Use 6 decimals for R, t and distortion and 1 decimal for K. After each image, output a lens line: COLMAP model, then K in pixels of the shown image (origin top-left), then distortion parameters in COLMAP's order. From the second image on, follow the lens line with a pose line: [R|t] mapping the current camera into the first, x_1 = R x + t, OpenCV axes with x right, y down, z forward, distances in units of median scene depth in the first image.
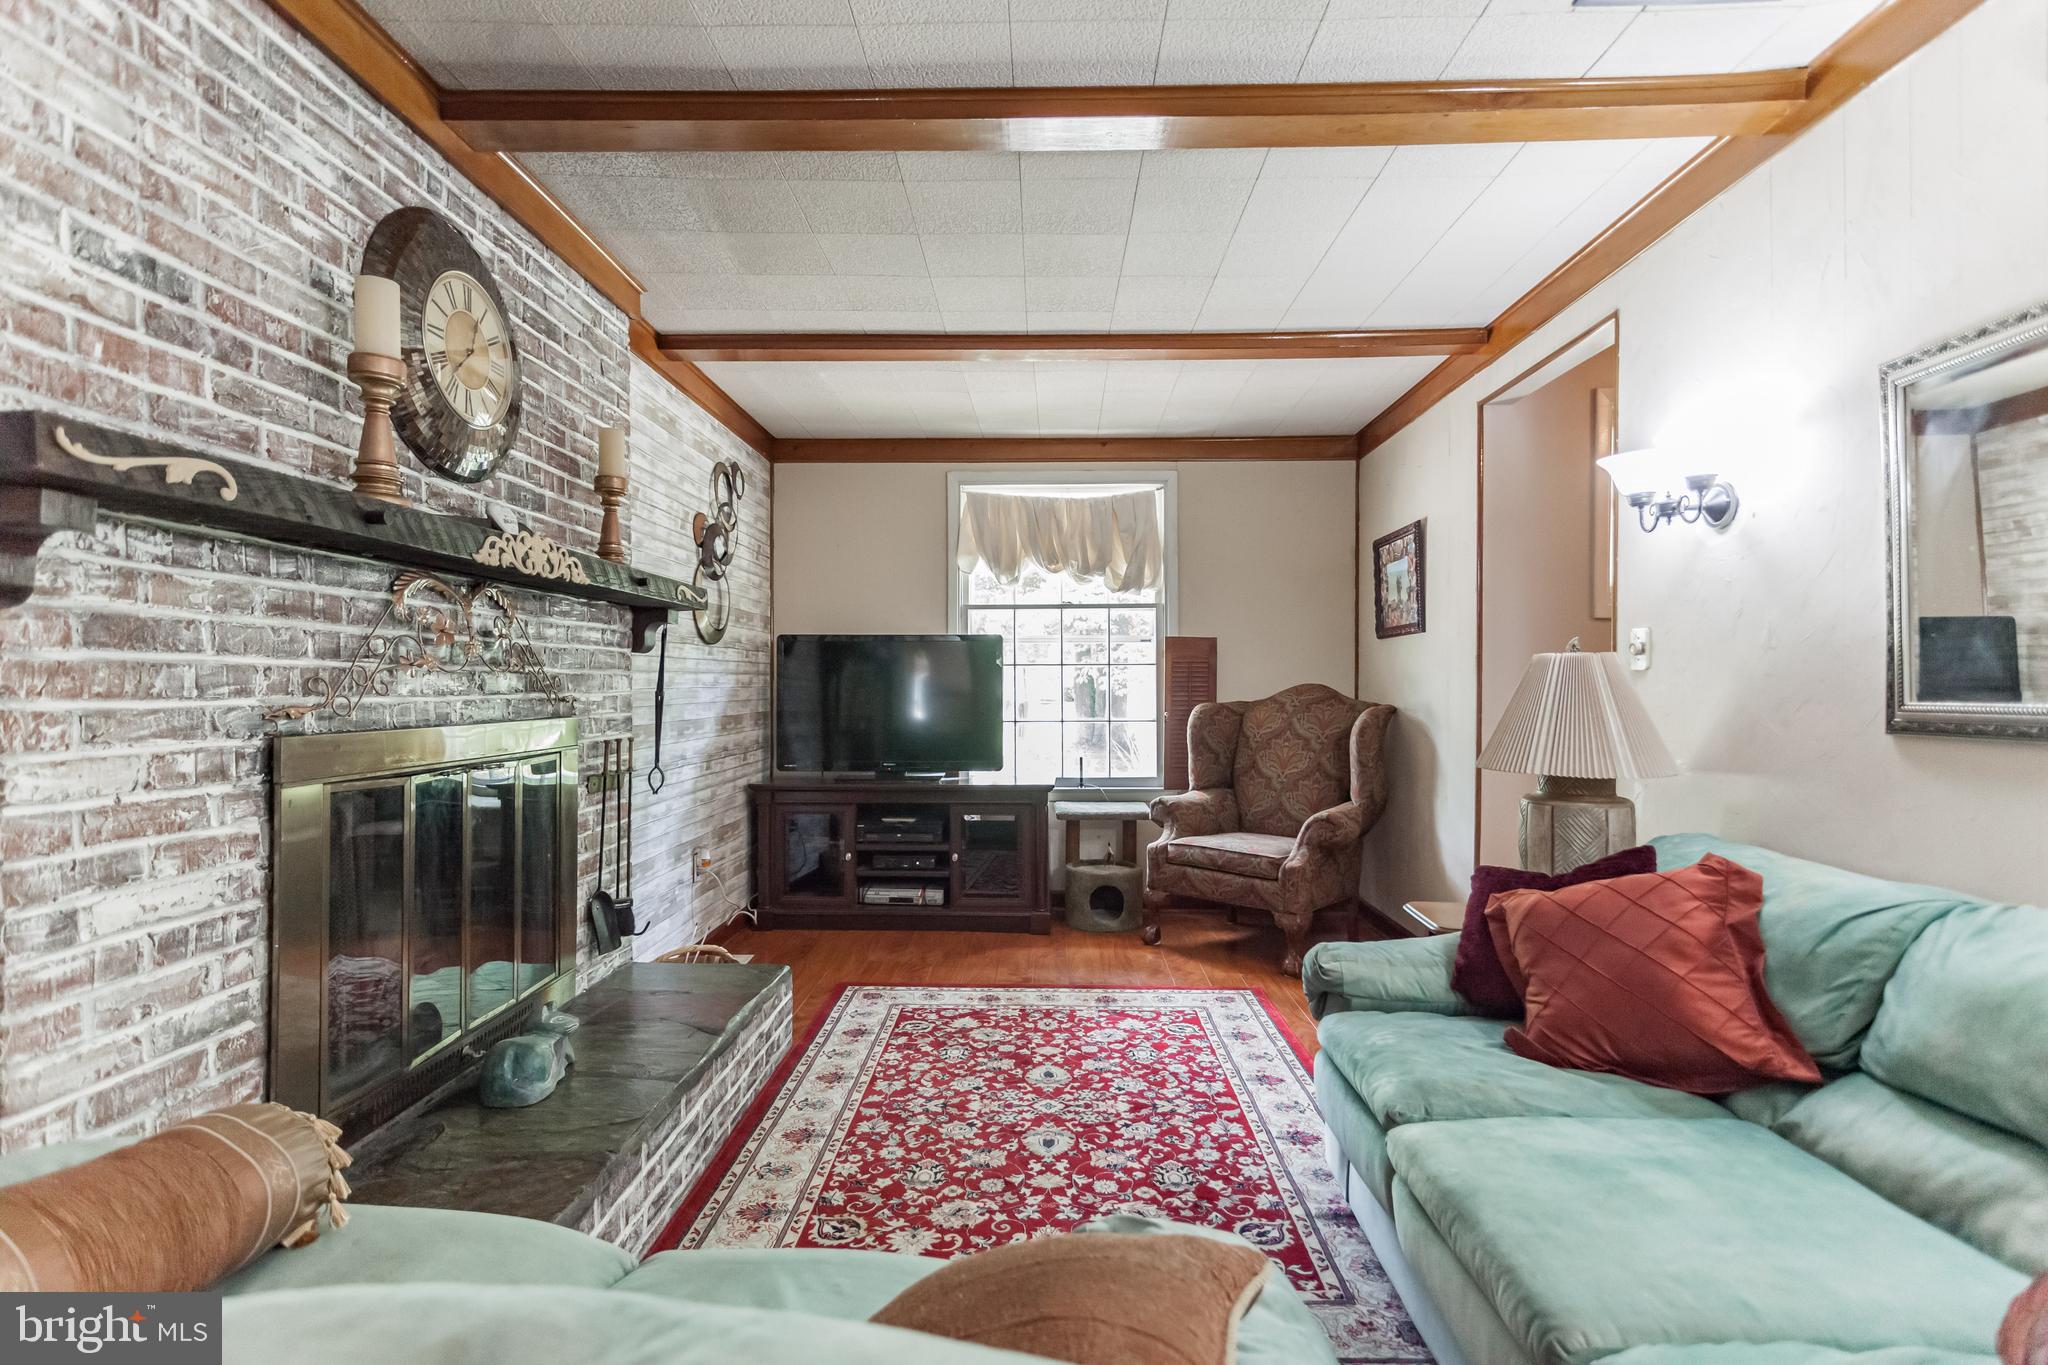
lens RADIAL K [[1005.0, 0, 1082.0], [0, 1005.0, 701.8], [0, 0, 1]] dist [0.004523, 0.001225]
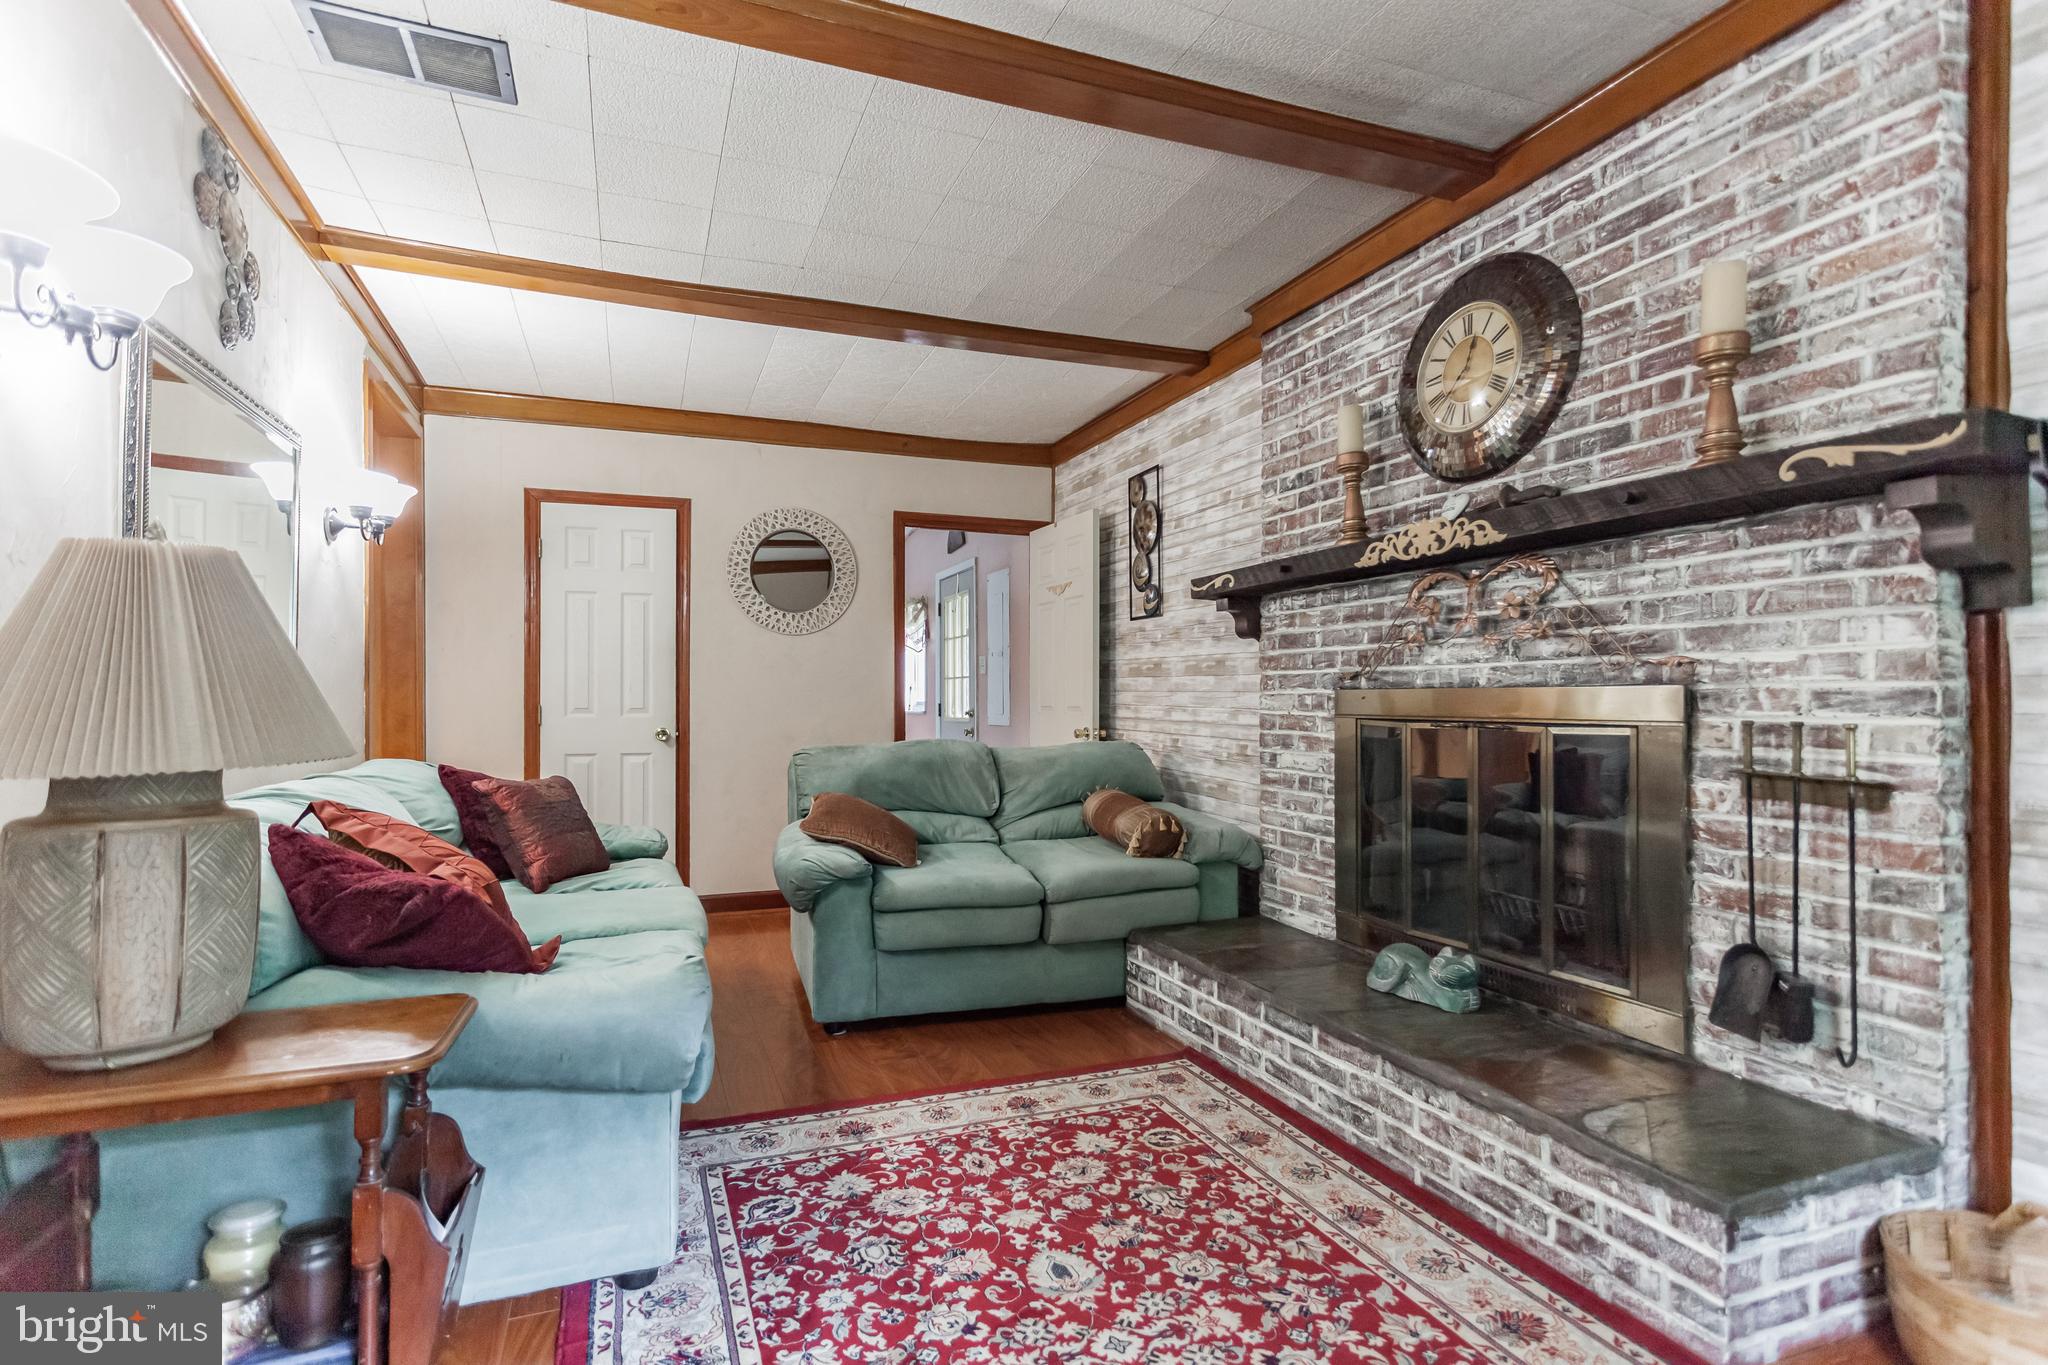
lens RADIAL K [[970.7, 0, 1020.8], [0, 970.7, 682.5], [0, 0, 1]] dist [0.001769, 0.001110]
pose [[-0.939393, -0.011731, -0.342642, 0.258951], [-0.010790, 0.999931, -0.004653, 0.027207], [0.342673, -0.000673, -0.939455, 1.809640]]
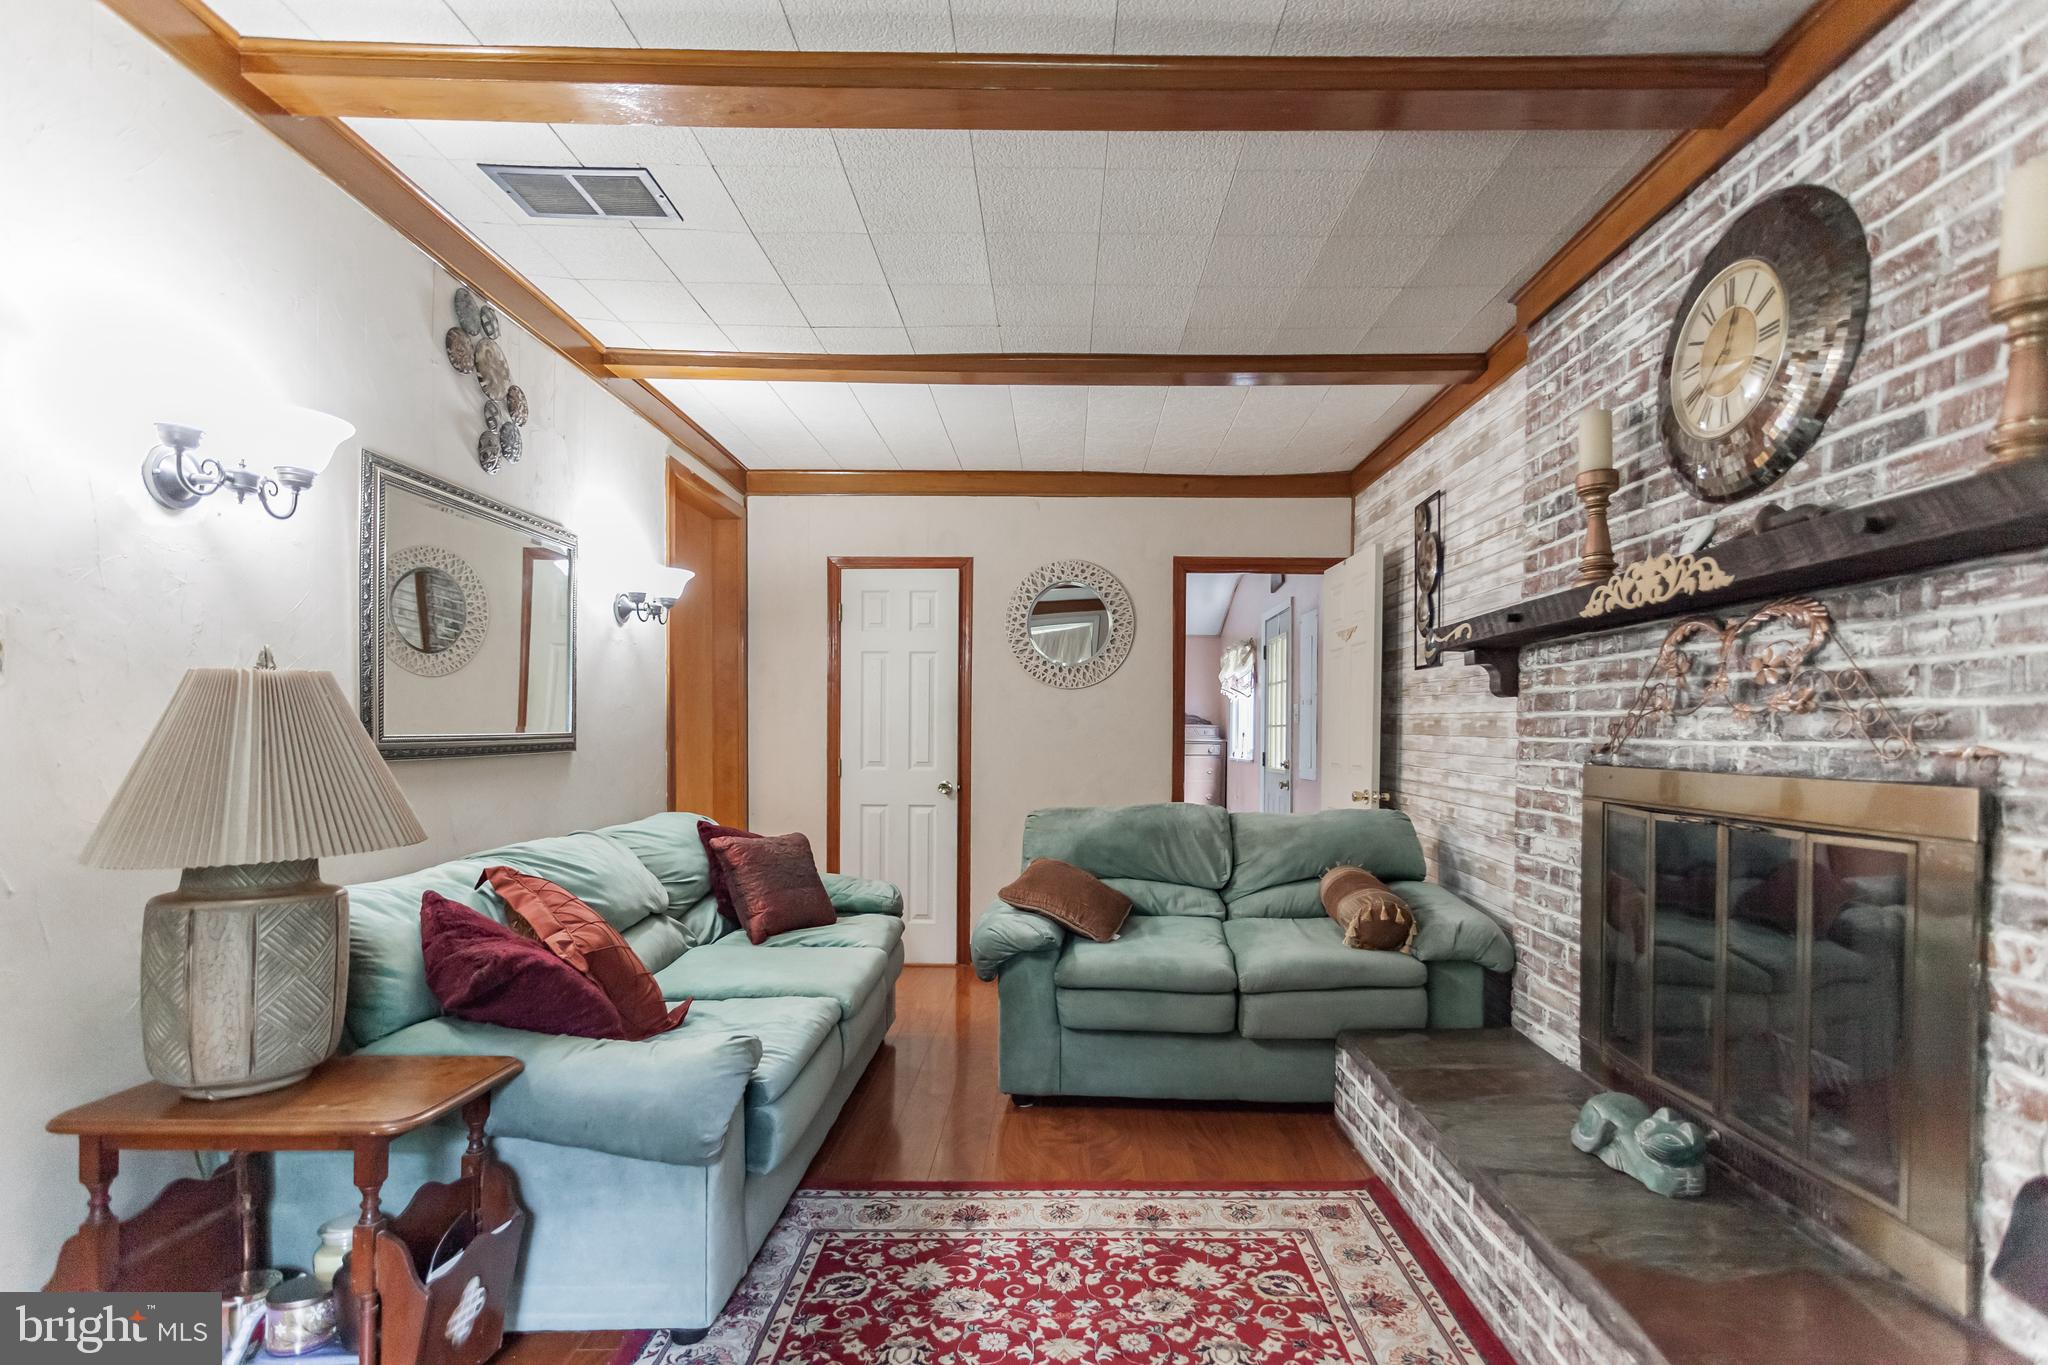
lens RADIAL K [[997.4, 0, 1097.3], [0, 997.4, 740.4], [0, 0, 1]] dist [0.002455, -0.000050]
pose [[-0.999953, -0.007977, -0.005479, -0.052187], [-0.008105, 0.999685, 0.023770, -0.022228], [0.005287, 0.023814, -0.999702, 1.811704]]
